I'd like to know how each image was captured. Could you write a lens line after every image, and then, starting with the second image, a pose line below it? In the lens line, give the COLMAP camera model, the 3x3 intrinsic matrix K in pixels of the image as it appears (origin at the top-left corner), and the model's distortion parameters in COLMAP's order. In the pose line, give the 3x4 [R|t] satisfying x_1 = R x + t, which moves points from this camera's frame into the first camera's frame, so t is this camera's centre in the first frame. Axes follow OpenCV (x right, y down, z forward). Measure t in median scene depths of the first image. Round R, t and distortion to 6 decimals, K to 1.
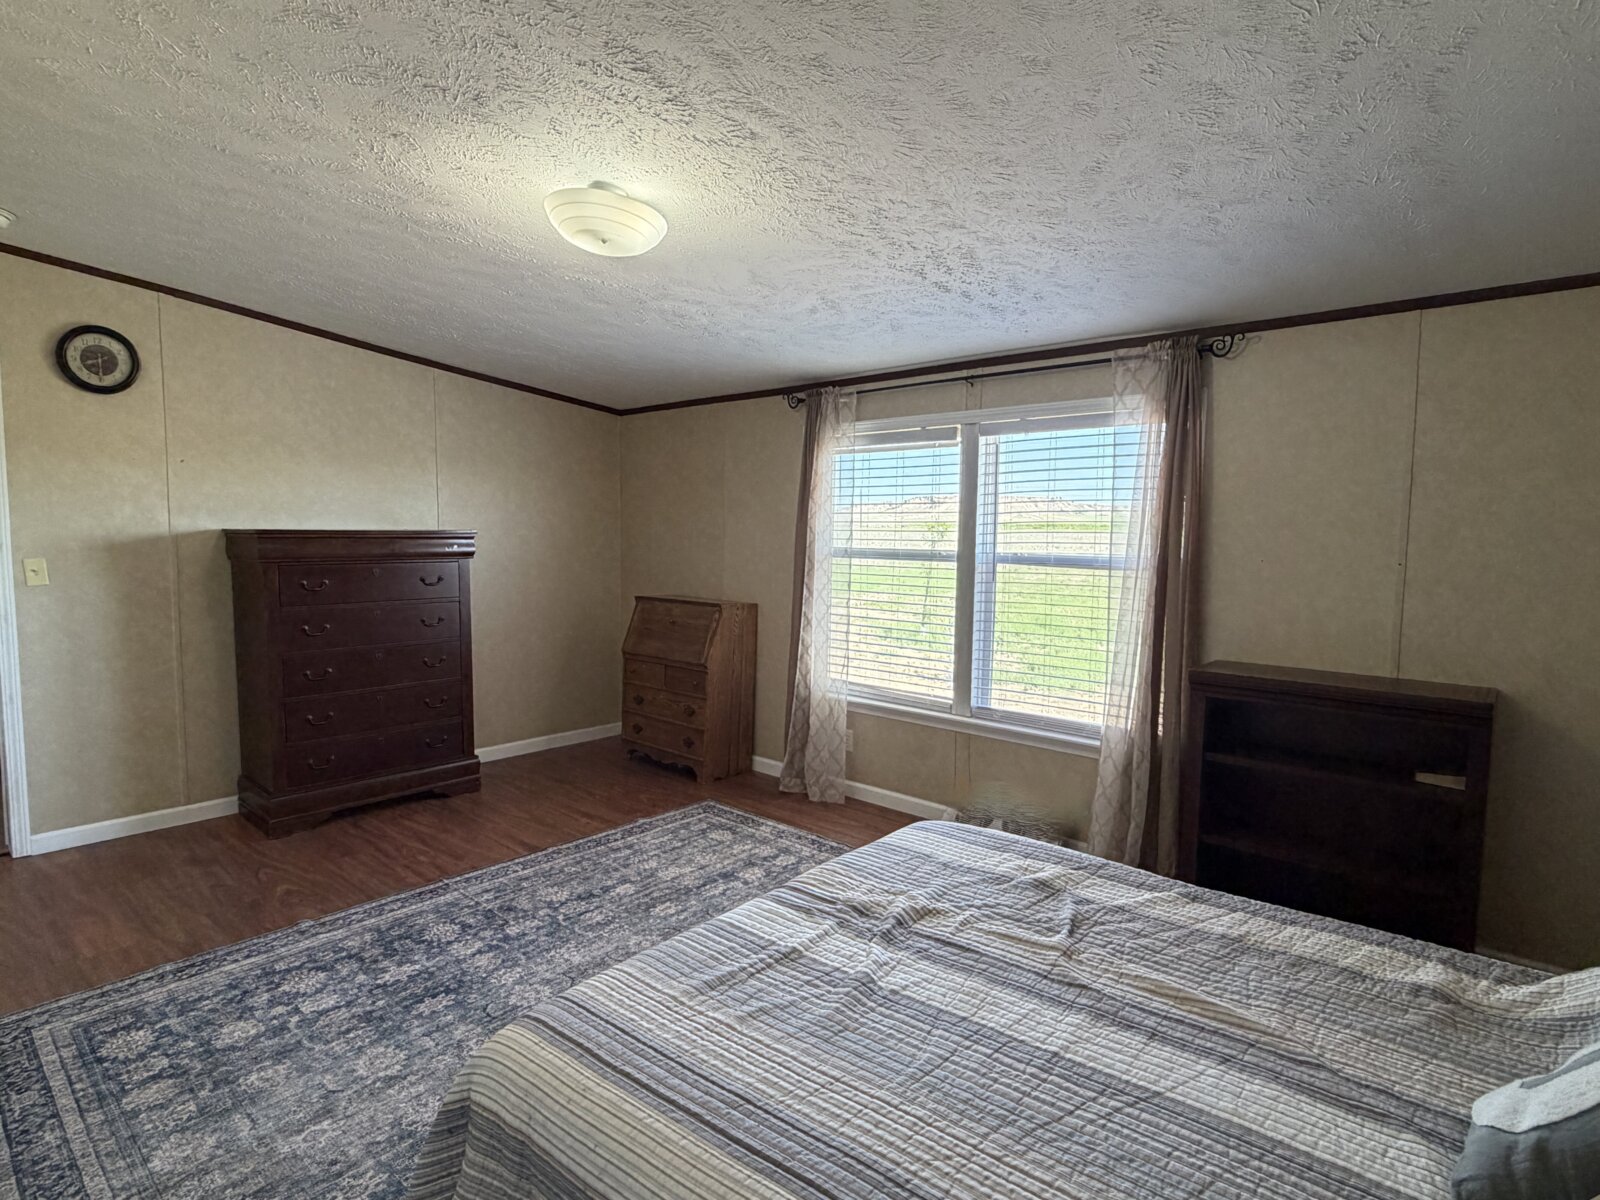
lens RADIAL K [[854.0, 0, 800.1], [0, 854.0, 603.7], [0, 0, 1]] dist [0.003877, -0.002979]
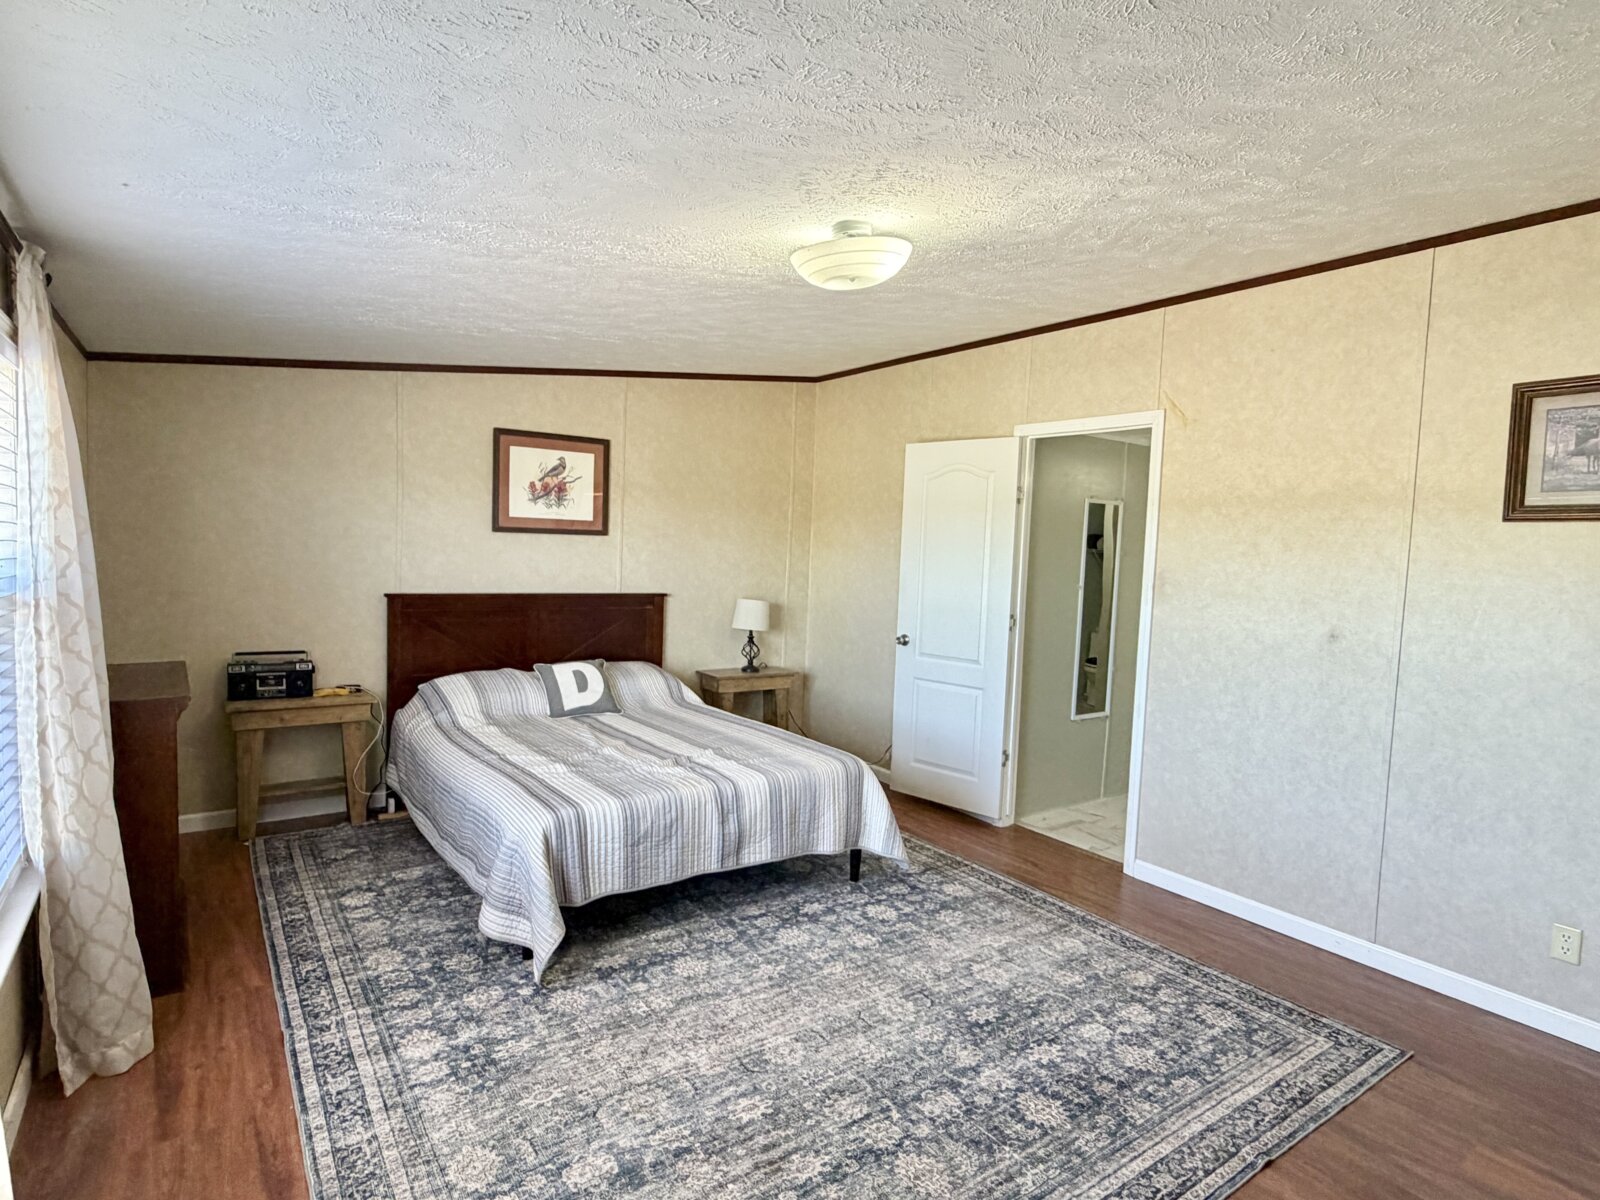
lens RADIAL K [[854.0, 0, 802.6], [0, 854.0, 603.8], [0, 0, 1]] dist [0.003877, -0.002979]
pose [[-0.975063, -0.061225, 0.213314, -0.356784], [-0.027678, 0.987236, 0.156840, -0.179446], [-0.220194, 0.147025, -0.964312, 1.772166]]
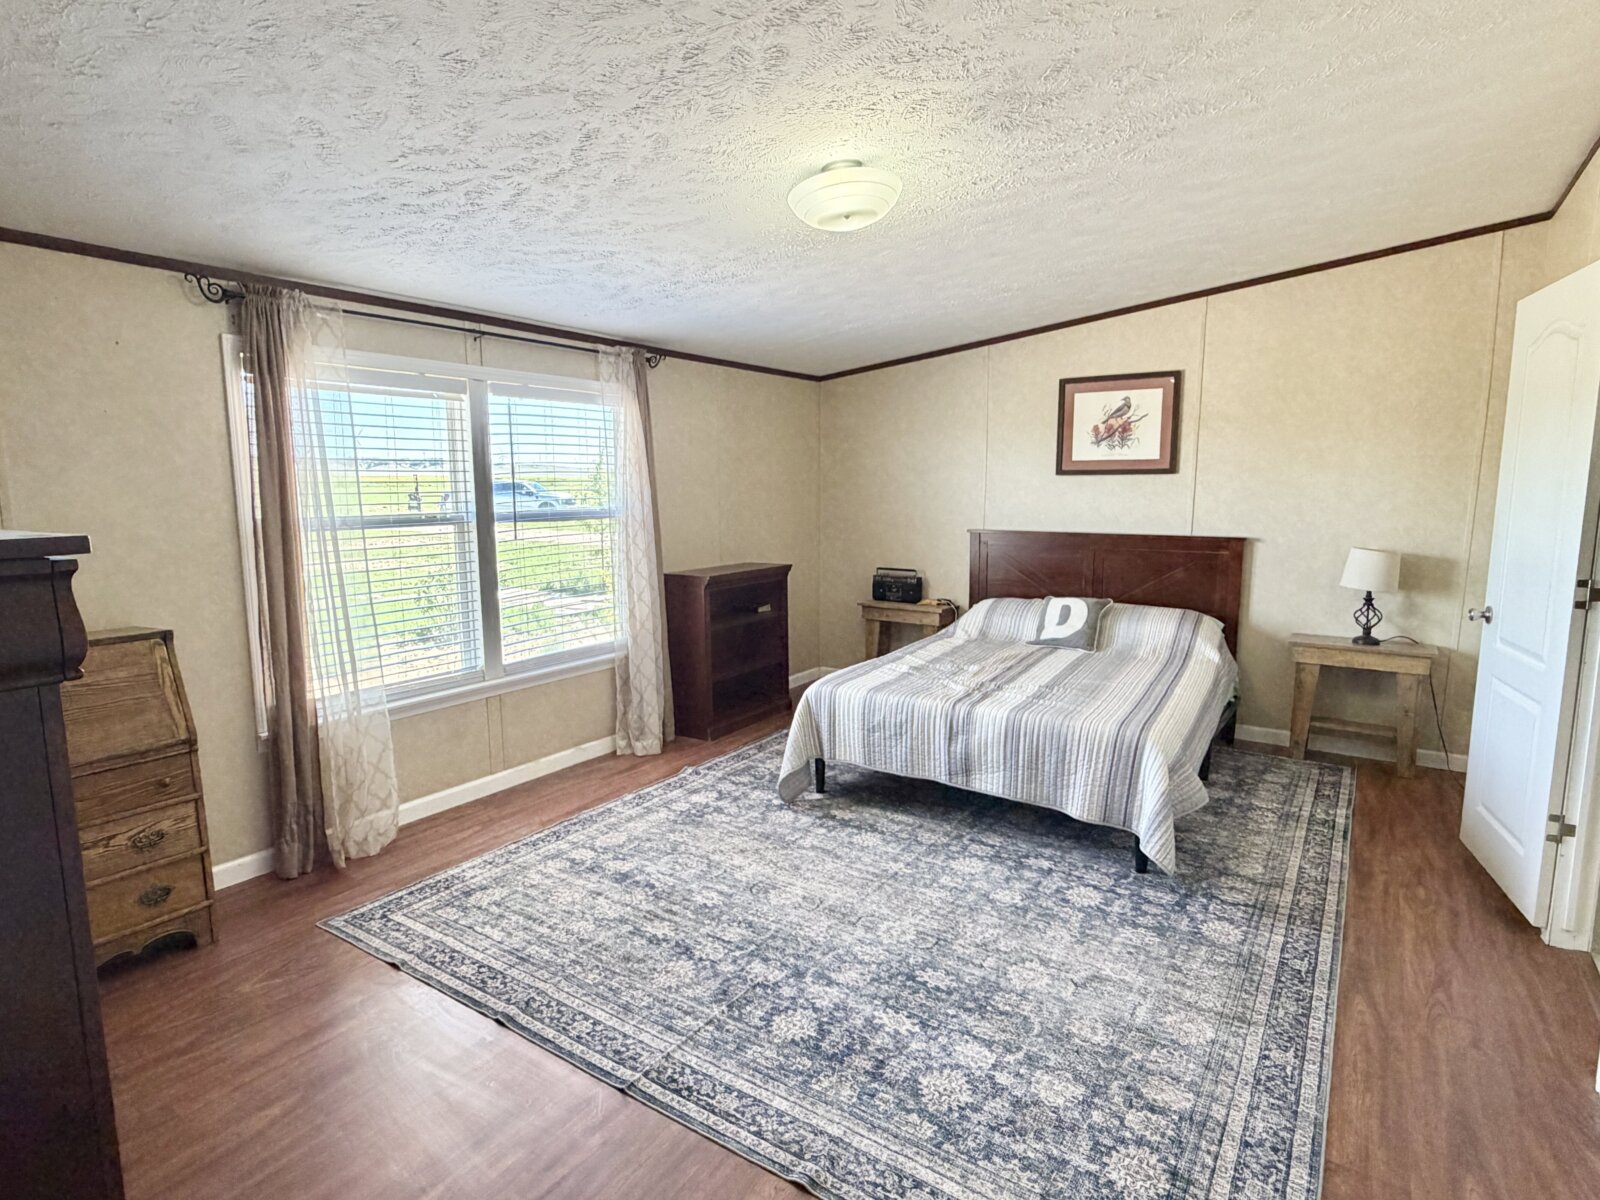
lens RADIAL K [[854.0, 0, 798.0], [0, 854.0, 604.3], [0, 0, 1]] dist [0.003877, -0.002979]
pose [[-0.140813, -0.147915, 0.978924, -1.153343], [0.090784, 0.982681, 0.161541, -0.114993], [-0.985865, 0.111618, -0.124946, 1.085914]]
